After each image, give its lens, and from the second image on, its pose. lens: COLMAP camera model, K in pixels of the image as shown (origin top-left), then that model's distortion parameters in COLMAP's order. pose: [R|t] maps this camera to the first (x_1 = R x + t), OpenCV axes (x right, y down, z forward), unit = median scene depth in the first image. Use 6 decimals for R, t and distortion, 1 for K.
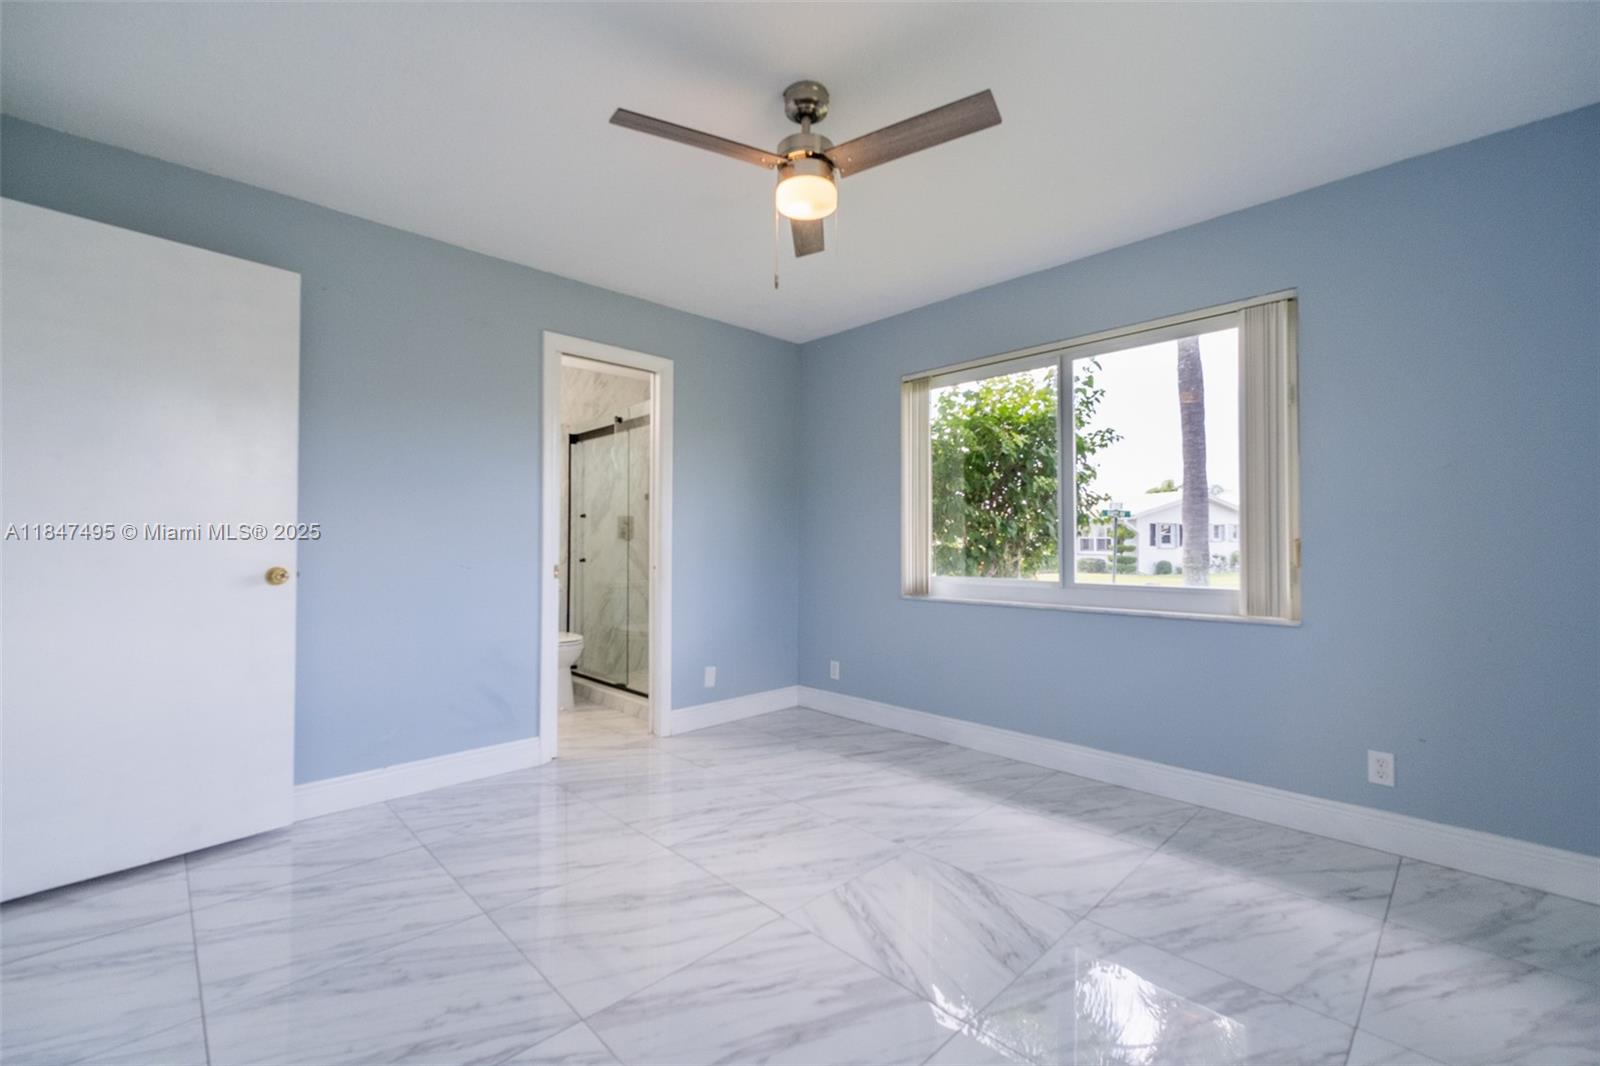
lens RADIAL K [[679.5, 0, 807.9], [0, 679.5, 530.5], [0, 0, 1]] dist [-0.000626, 0.000960]
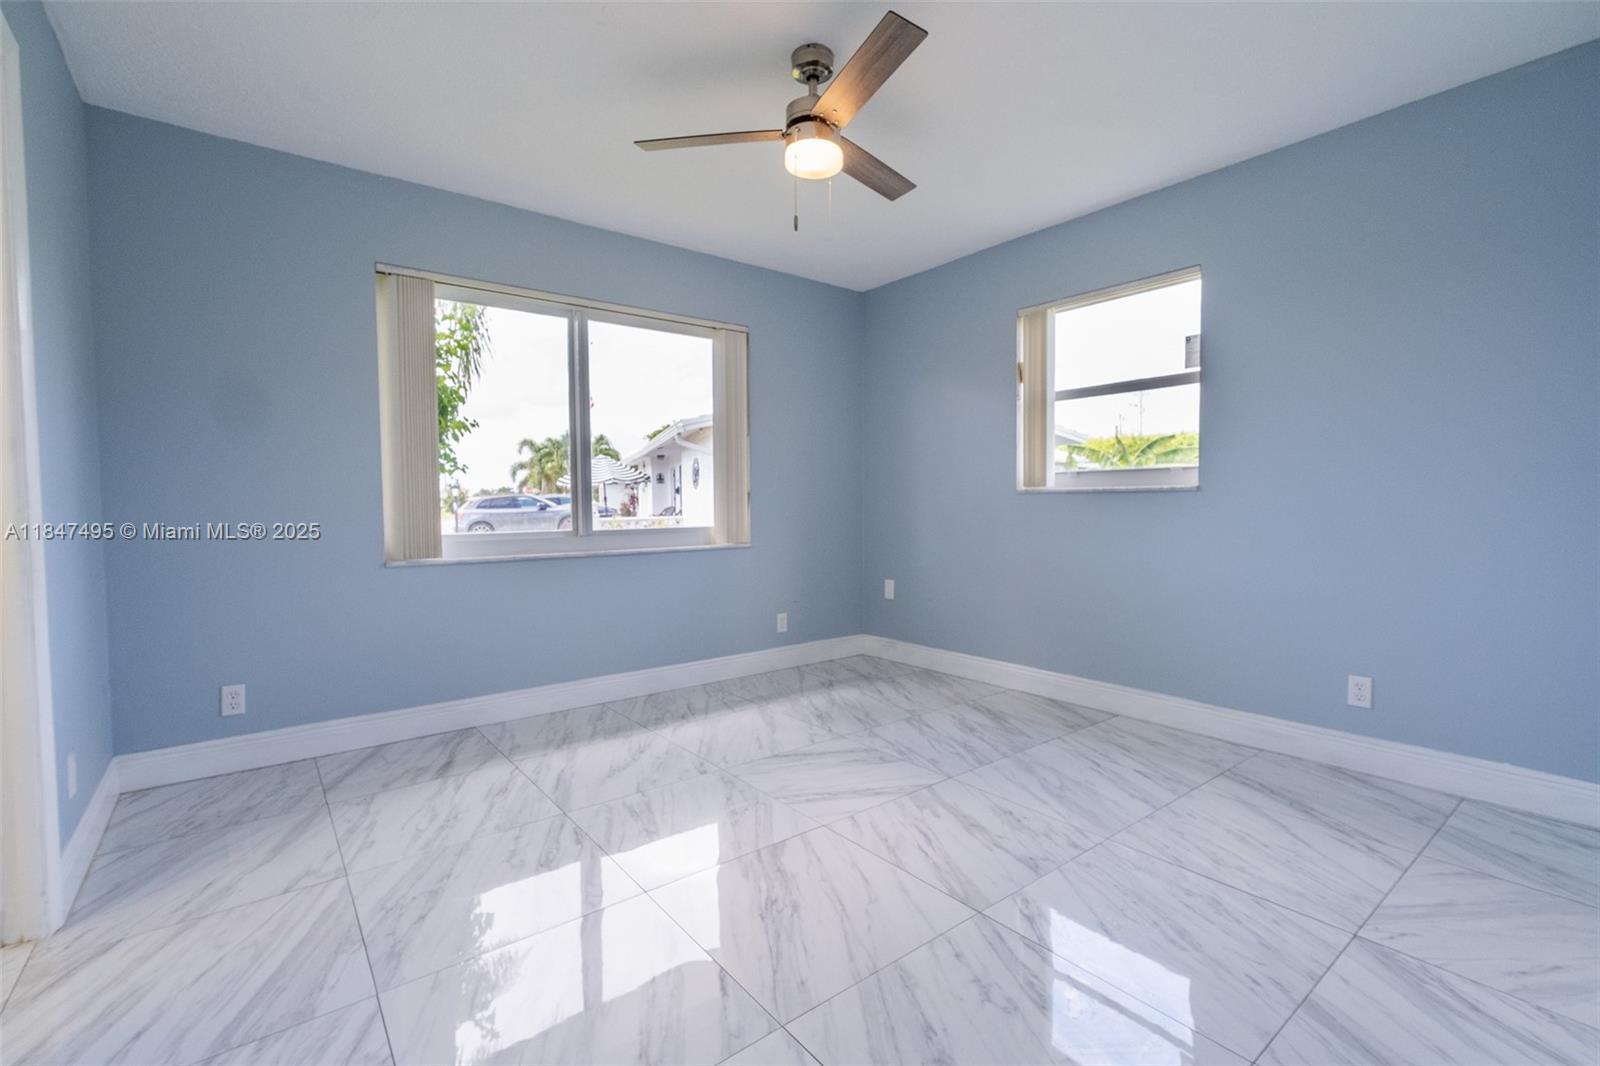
lens RADIAL K [[722.6, 0, 800.0], [0, 722.6, 533.0], [0, 0, 1]] dist [0.001488, 0.000185]
pose [[0.091179, -0.042168, 0.994941, -0.958058], [-0.015124, 0.998929, 0.043723, 0.035688], [-0.995720, -0.019034, 0.090444, 0.762498]]
